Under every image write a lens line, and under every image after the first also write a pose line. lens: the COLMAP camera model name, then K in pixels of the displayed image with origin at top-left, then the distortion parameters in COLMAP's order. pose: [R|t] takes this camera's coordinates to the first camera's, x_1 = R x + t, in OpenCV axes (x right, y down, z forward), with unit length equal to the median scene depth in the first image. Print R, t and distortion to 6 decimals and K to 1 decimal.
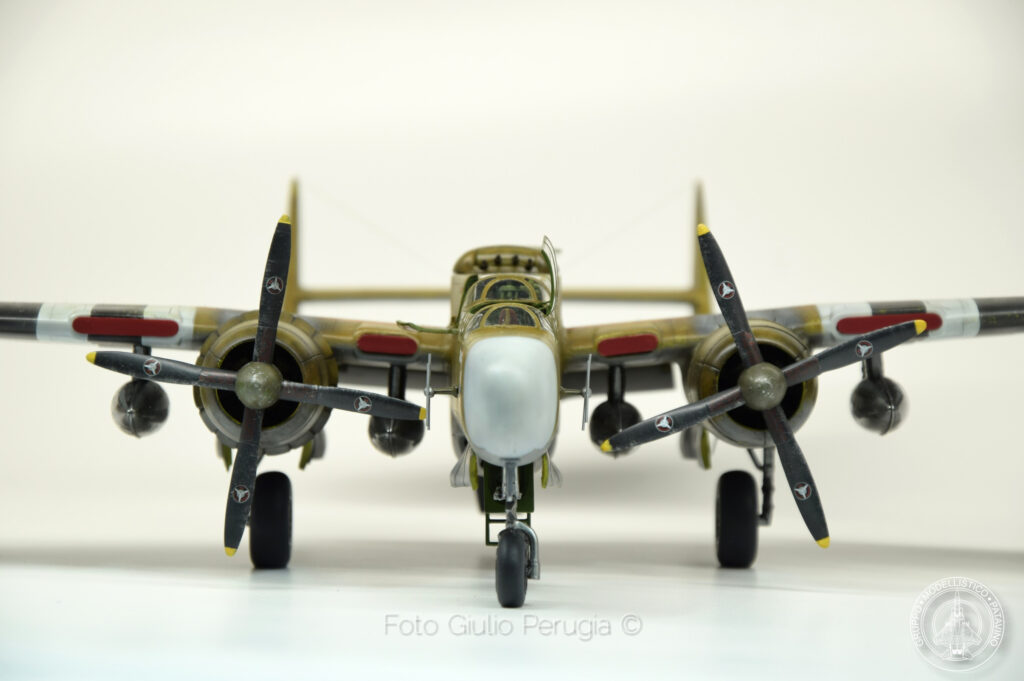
lens RADIAL K [[4077.7, 0, 502.2], [0, 4077.7, 342.2], [0, 0, 1]] dist [0.313240, 0.000000]
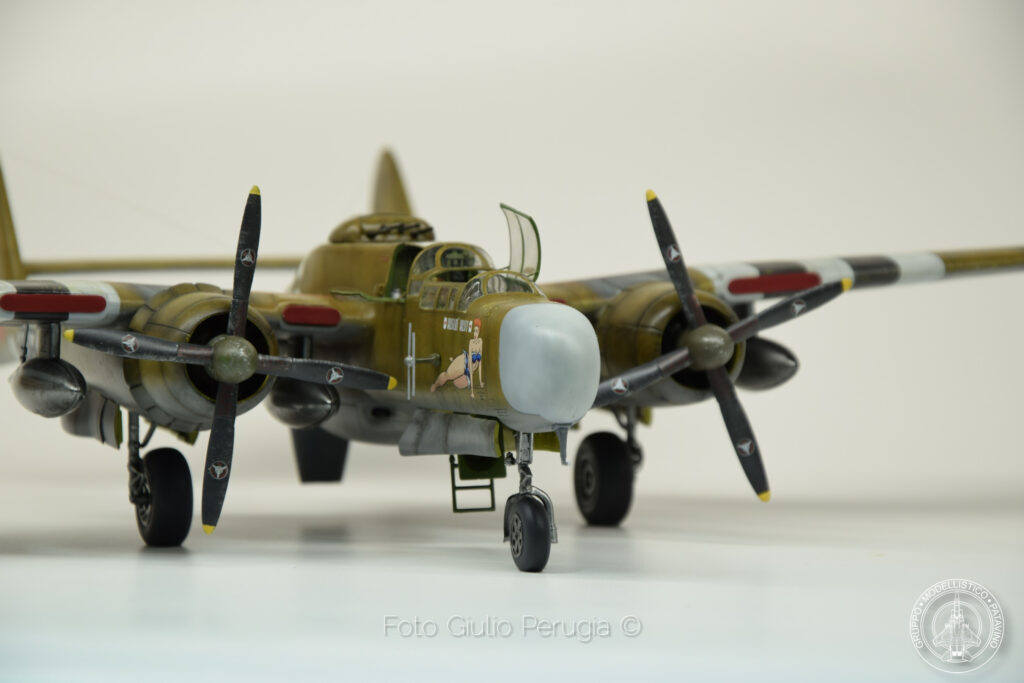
lens RADIAL K [[4077.7, 0, 513.4], [0, 4077.7, 343.8], [0, 0, 1]] dist [0.313240, 0.000000]
pose [[0.943247, -0.026175, 0.331058, -0.322073], [0.023592, 0.999652, 0.011819, -0.003217], [-0.331252, -0.003338, 0.943536, 0.047350]]
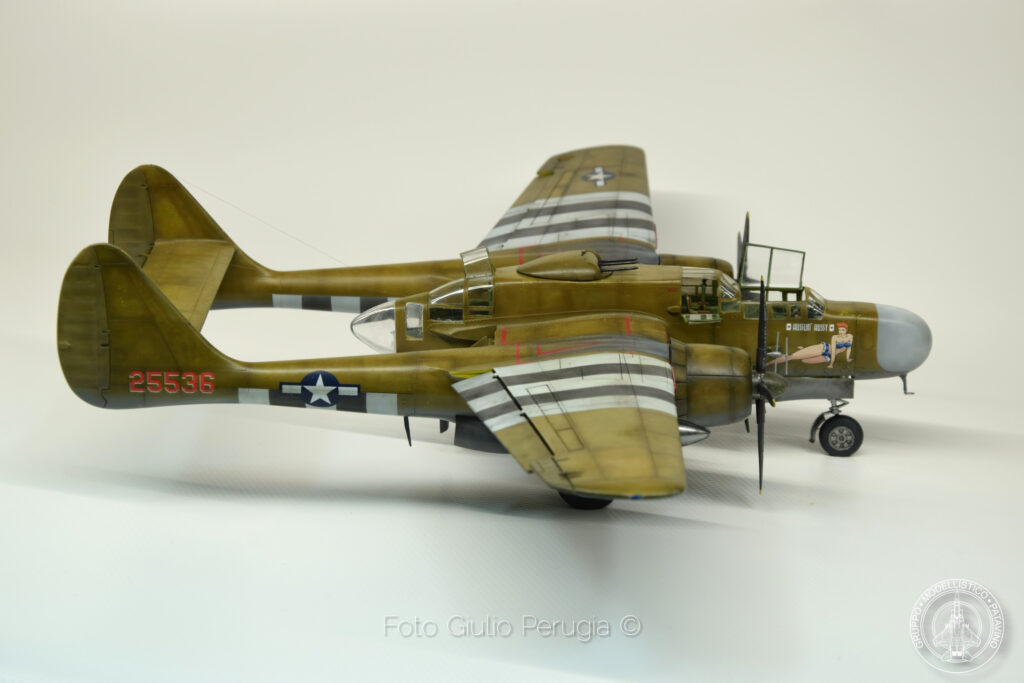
lens RADIAL K [[2798.4, 0, 502.1], [0, 2798.4, 342.3], [0, 0, 1]] dist [-0.017220, 0.000000]
pose [[0.032342, -0.306812, 0.951221, -1.073451], [0.023525, 0.951688, 0.306163, -0.334211], [-0.999200, 0.012476, 0.037997, 1.057819]]
